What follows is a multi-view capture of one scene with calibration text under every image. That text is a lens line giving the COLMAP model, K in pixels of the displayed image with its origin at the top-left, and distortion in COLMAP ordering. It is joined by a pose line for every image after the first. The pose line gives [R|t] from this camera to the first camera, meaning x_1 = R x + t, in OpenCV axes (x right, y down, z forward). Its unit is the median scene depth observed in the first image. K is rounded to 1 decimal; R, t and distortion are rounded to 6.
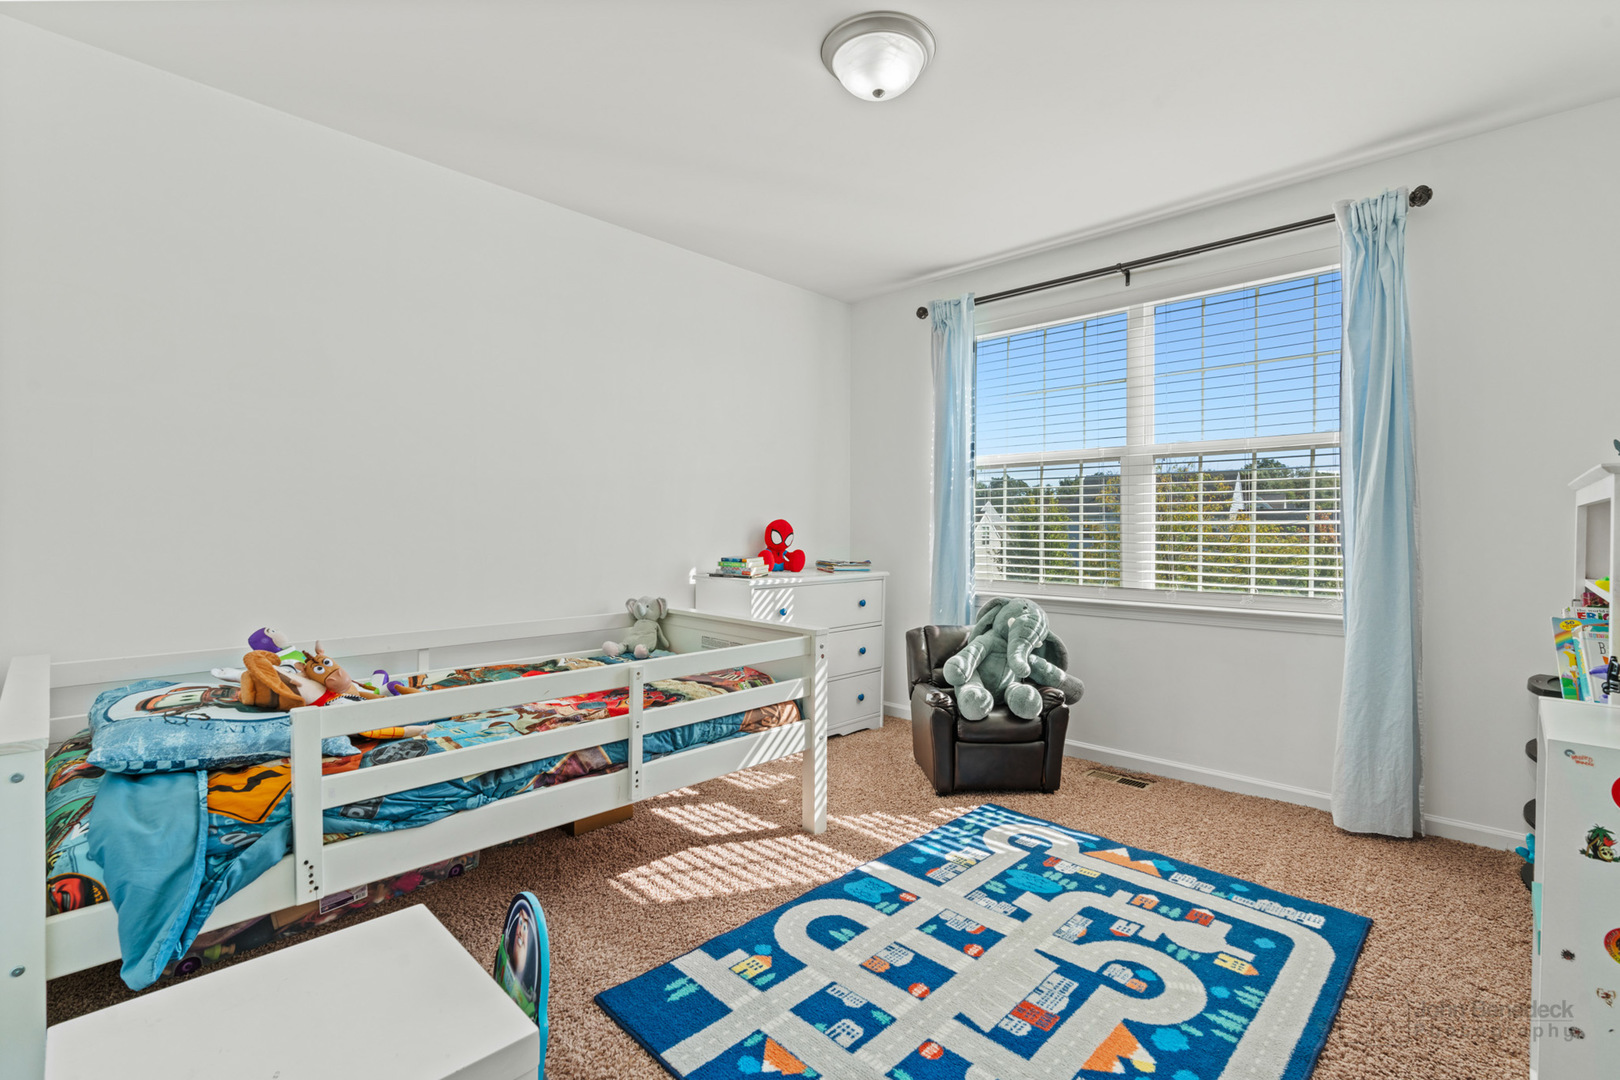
lens RADIAL K [[734.2, 0, 808.5], [0, 734.2, 522.0], [0, 0, 1]] dist [-0.001789, 0.000153]
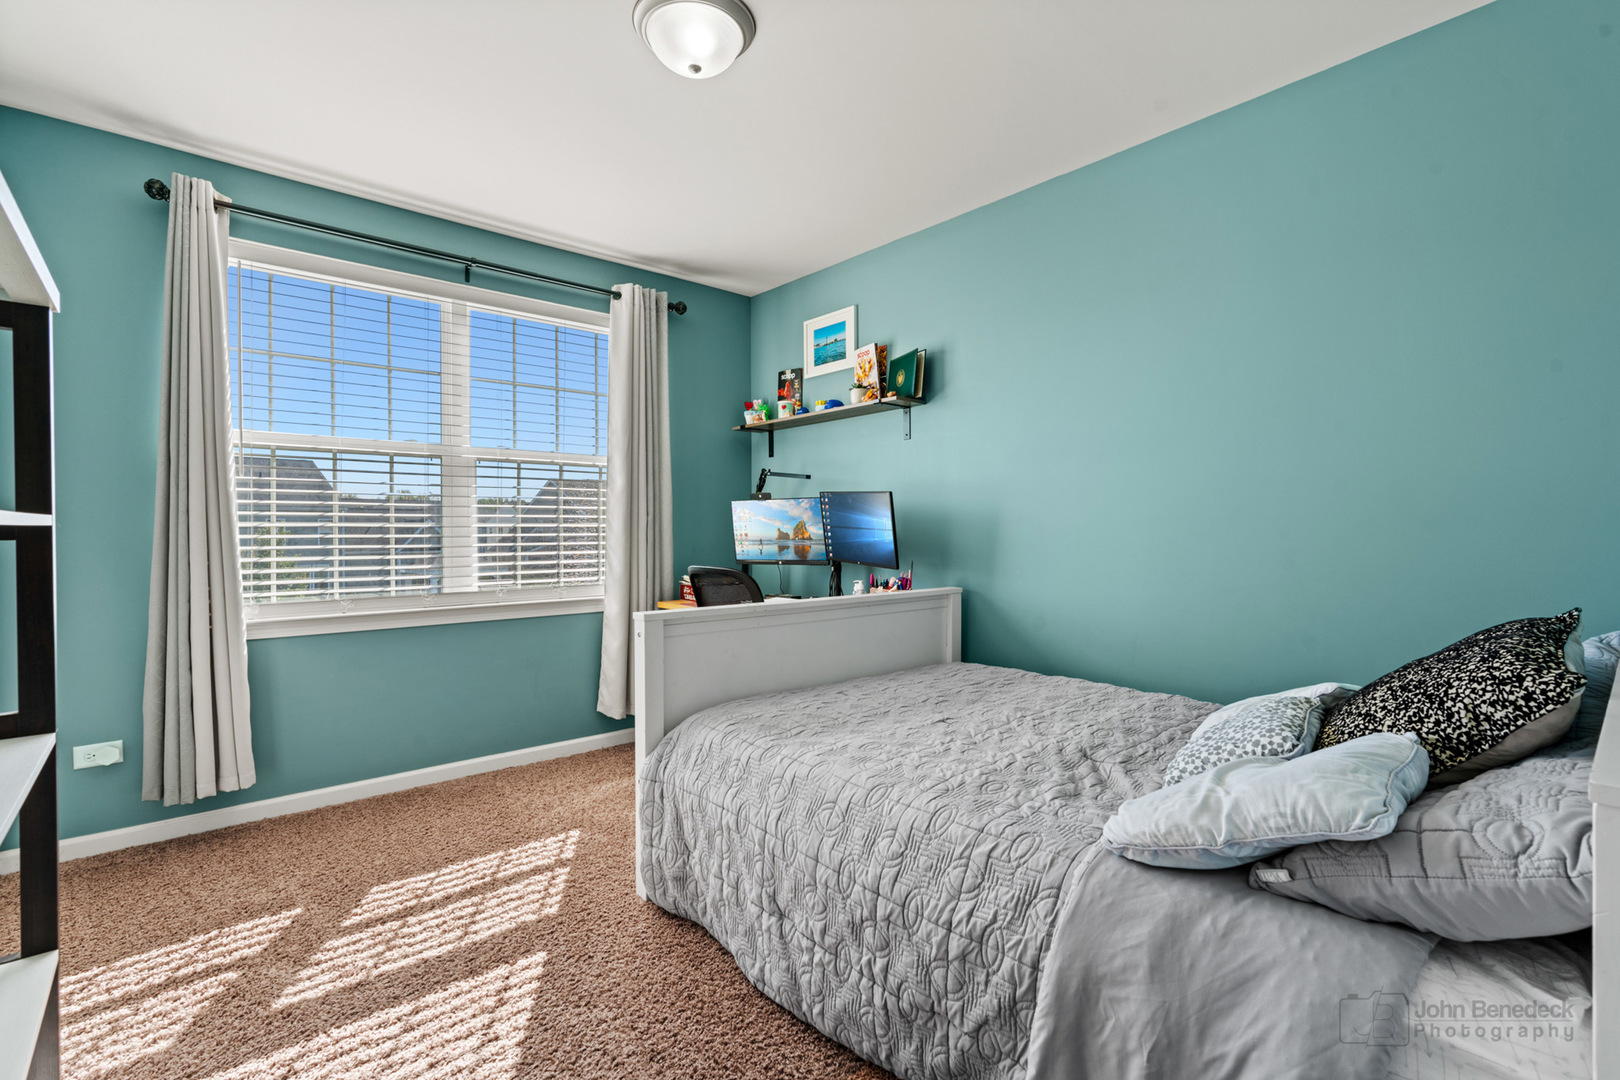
lens RADIAL K [[734.2, 0, 808.5], [0, 734.2, 522.0], [0, 0, 1]] dist [-0.001789, 0.000153]
pose [[0.083683, 0.005213, 0.996479, -0.397989], [-0.002513, 0.999984, -0.005020, 0.000110], [-0.996489, -0.002084, 0.083695, 0.379935]]
